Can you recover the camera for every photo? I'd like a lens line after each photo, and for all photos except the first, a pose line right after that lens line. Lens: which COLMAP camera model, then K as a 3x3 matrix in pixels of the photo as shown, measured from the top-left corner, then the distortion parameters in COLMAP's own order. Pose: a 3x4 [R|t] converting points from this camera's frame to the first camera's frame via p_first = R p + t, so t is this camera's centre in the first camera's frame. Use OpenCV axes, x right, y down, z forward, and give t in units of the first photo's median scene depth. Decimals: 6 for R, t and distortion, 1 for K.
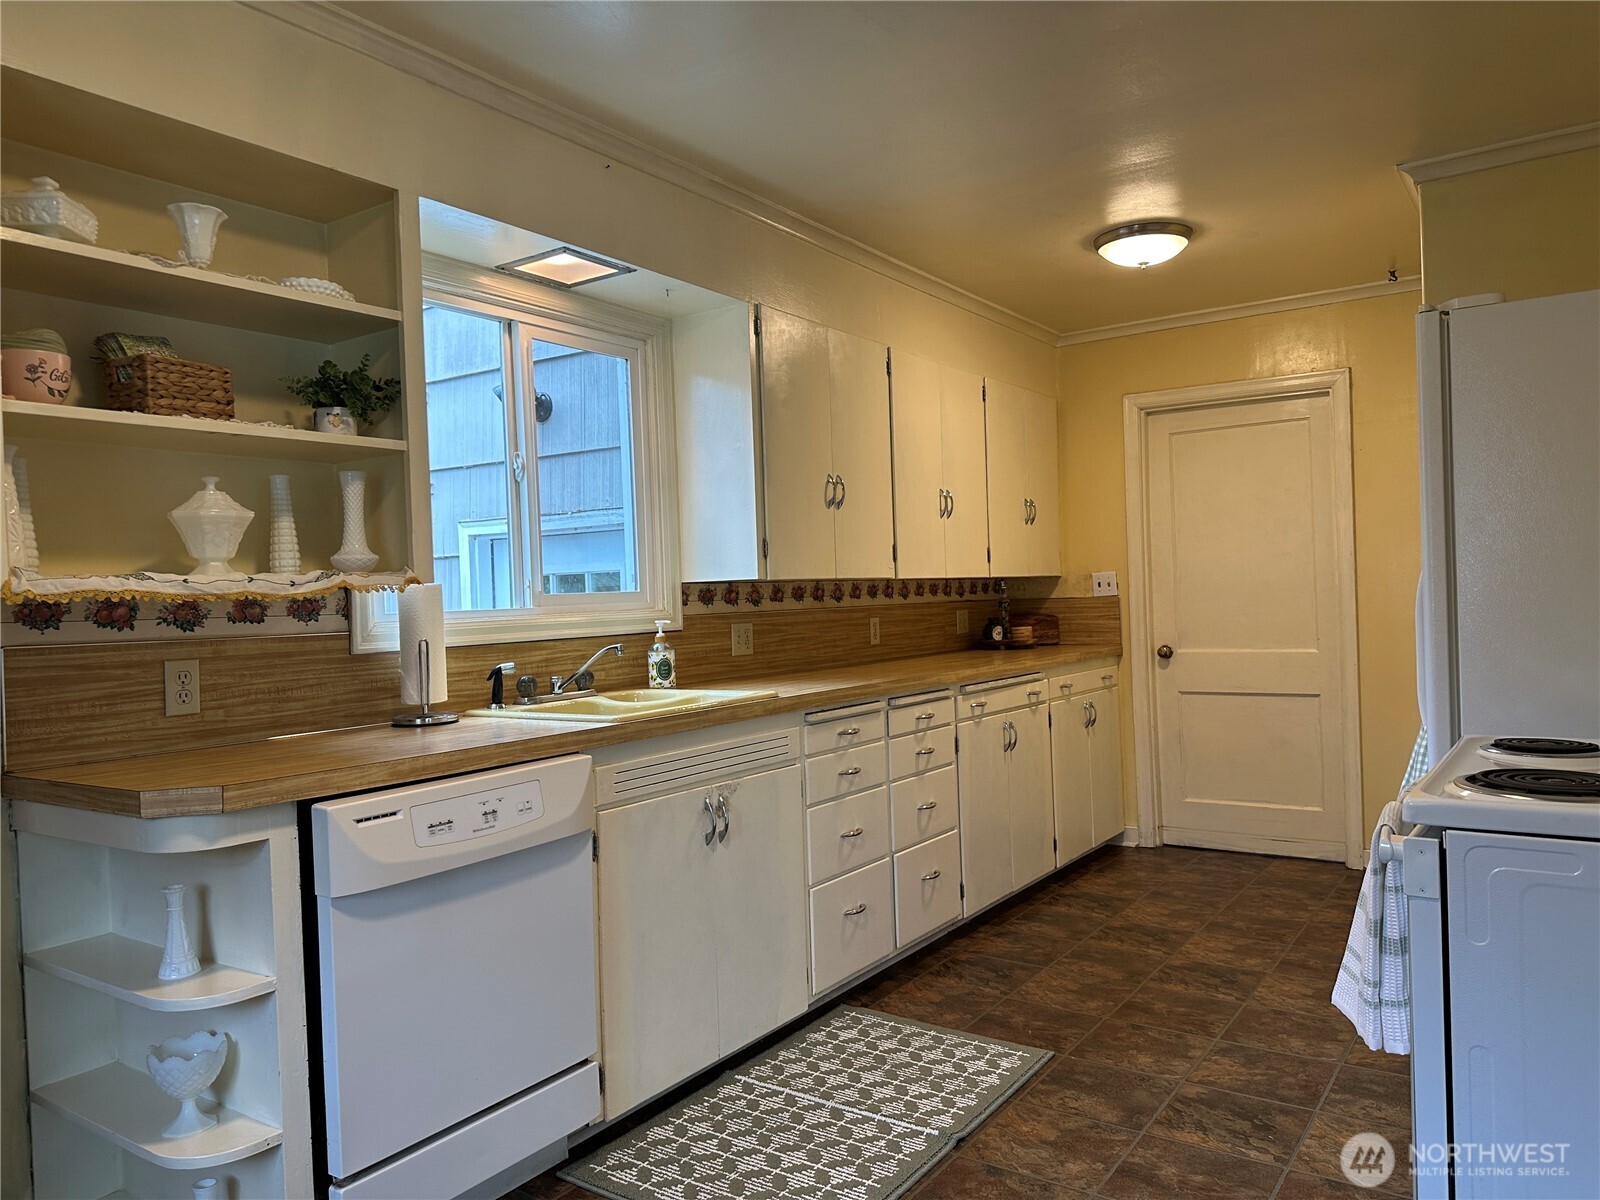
lens RADIAL K [[1130.2, 0, 805.9], [0, 1130.2, 590.0], [0, 0, 1]] dist [0.084976, -0.115318]
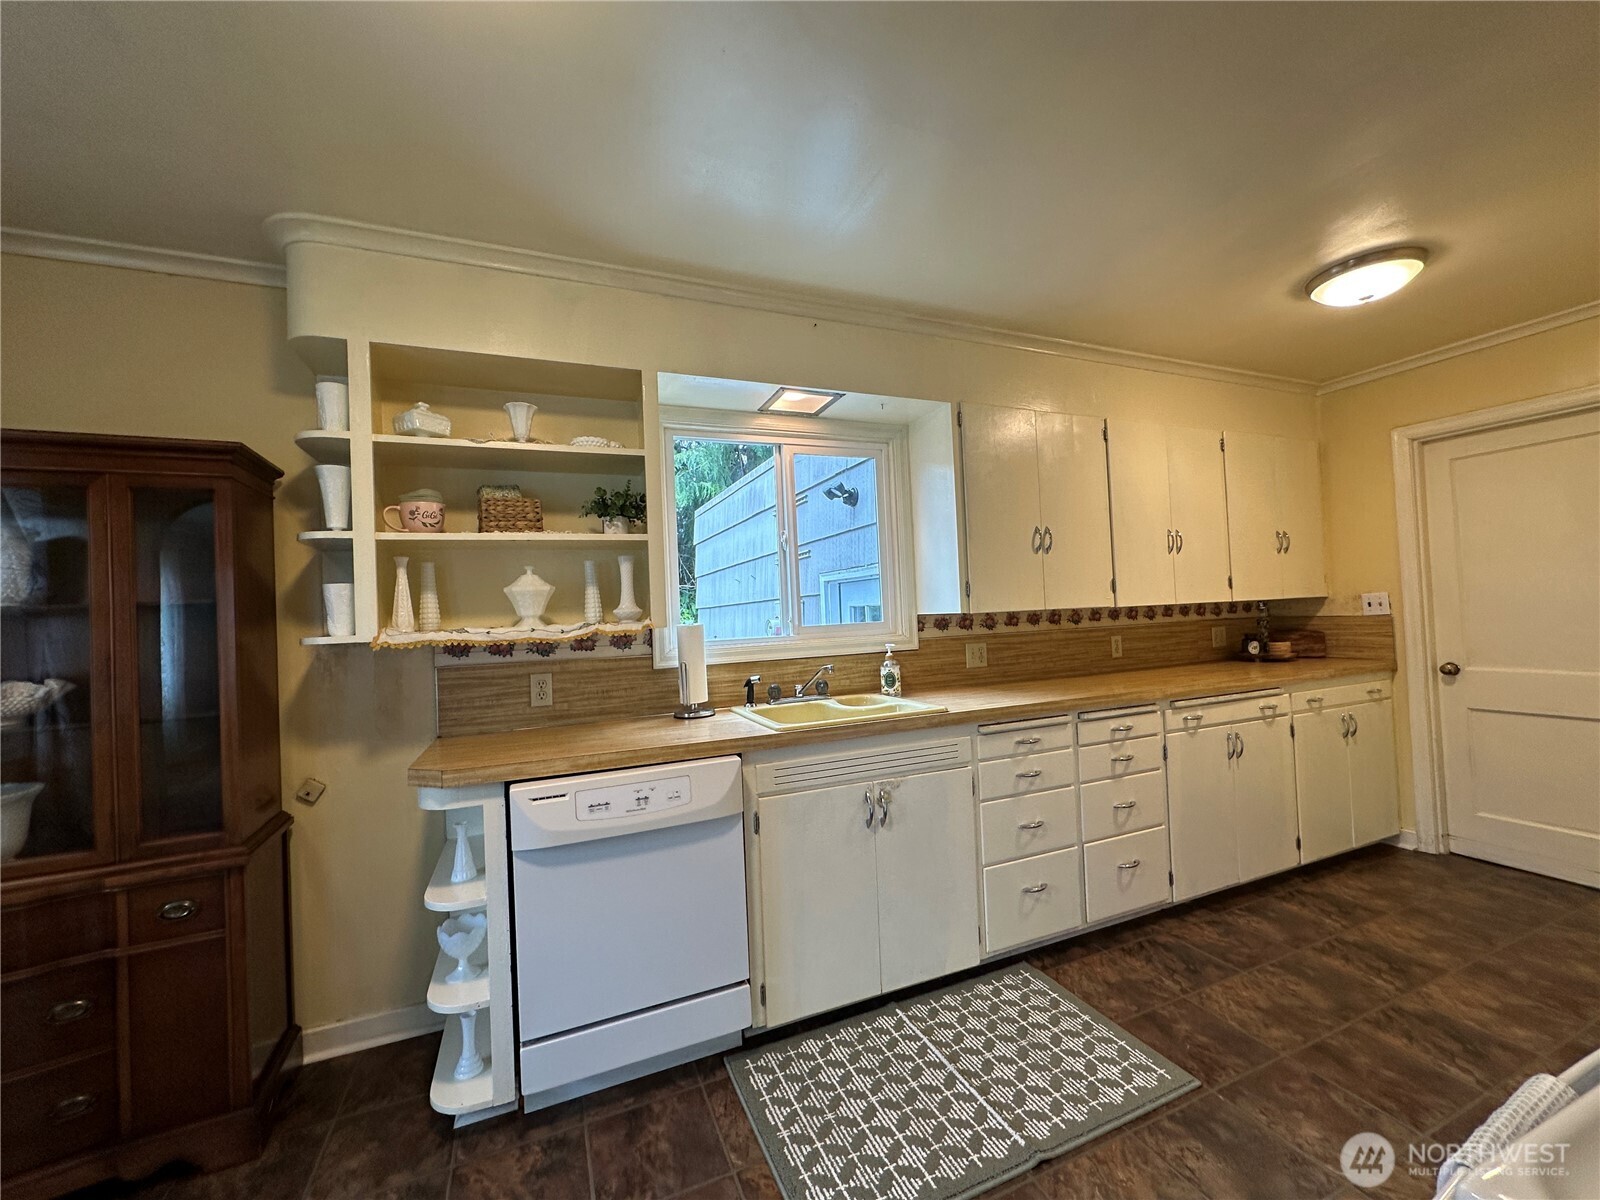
lens RADIAL K [[638.4, 0, 795.2], [0, 638.4, 597.9], [0, 0, 1]] dist [-0.004566, 0.001267]
pose [[0.840186, -0.015572, -0.542075, 0.215670], [0.016467, 0.999859, -0.003200, -0.031529], [0.542048, -0.006237, 0.840324, 0.313031]]
